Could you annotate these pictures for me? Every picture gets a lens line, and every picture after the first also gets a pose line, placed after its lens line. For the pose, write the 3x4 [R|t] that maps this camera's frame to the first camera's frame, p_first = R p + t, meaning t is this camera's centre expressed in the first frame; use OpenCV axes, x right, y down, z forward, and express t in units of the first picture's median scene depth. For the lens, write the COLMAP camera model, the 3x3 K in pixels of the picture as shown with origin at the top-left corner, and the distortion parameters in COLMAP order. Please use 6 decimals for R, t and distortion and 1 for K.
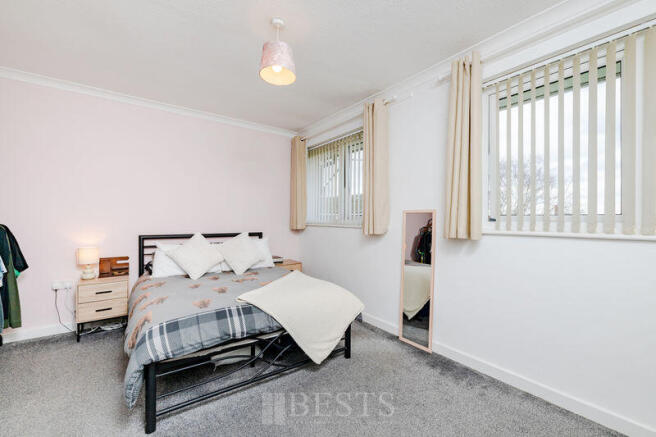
lens RADIAL K [[277.7, 0, 330.0], [0, 277.7, 220.8], [0, 0, 1]] dist [-0.004960, -0.000230]
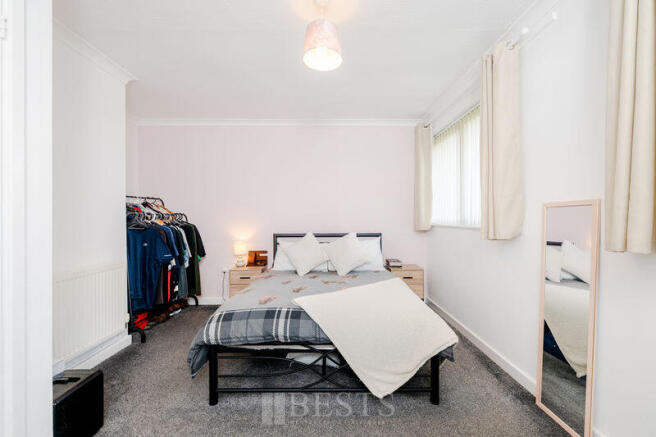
lens RADIAL K [[277.7, 0, 327.9], [0, 277.7, 219.0], [0, 0, 1]] dist [-0.004960, -0.000230]
pose [[0.806217, -0.010512, -0.591526, 0.299148], [0.006851, 0.999941, -0.008432, 0.001555], [0.591580, 0.002745, 0.806242, 0.242194]]
